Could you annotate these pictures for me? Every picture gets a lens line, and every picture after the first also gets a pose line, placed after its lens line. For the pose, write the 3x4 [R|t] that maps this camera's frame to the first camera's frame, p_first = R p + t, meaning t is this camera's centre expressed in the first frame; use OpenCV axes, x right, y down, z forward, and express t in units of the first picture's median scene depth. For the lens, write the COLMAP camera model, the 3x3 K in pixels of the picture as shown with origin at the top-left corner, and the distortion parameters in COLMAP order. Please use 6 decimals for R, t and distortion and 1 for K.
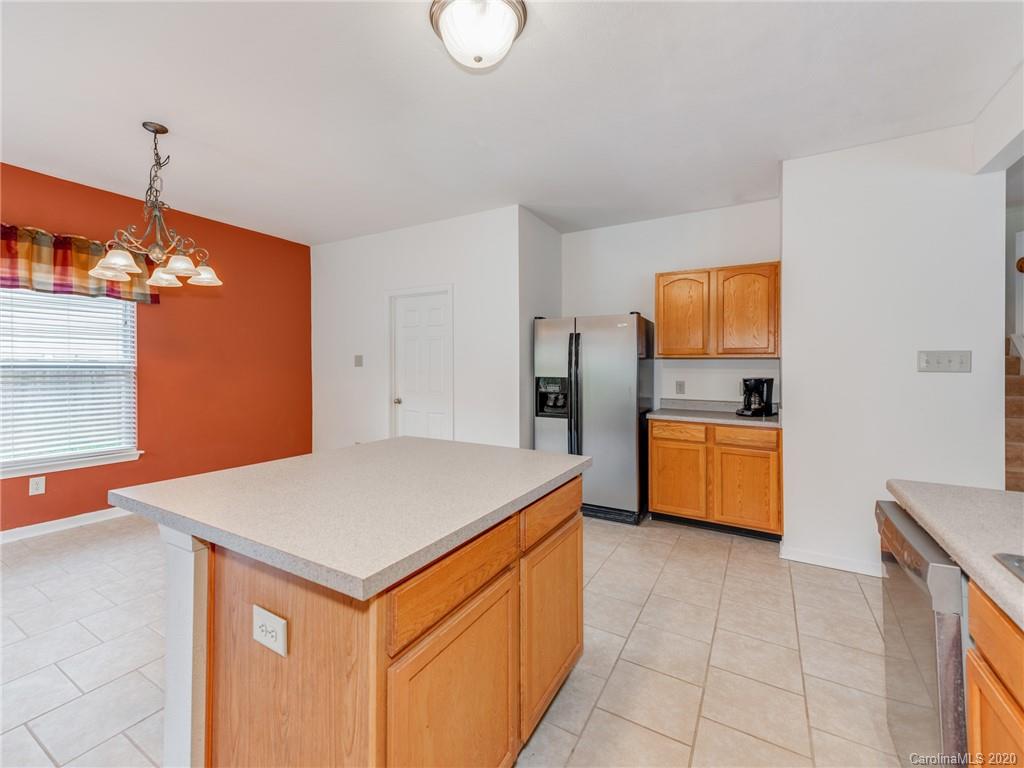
lens RADIAL K [[444.8, 0, 503.3], [0, 444.8, 371.6], [0, 0, 1]] dist [0.003676, 0.000262]
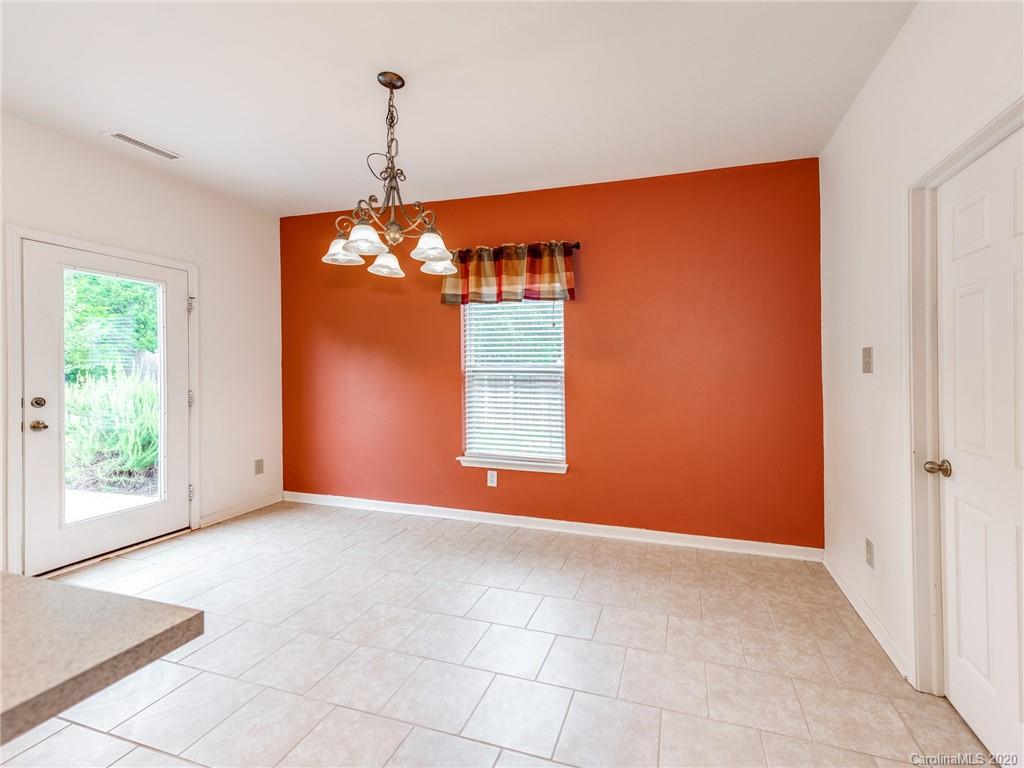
lens RADIAL K [[450.7, 0, 536.9], [0, 450.7, 368.9], [0, 0, 1]] dist [-0.000694, -0.000220]
pose [[0.214691, -0.005136, -0.976669, 0.073615], [-0.014085, 0.999866, -0.008354, -0.008830], [0.976581, 0.015549, 0.214590, 0.855741]]
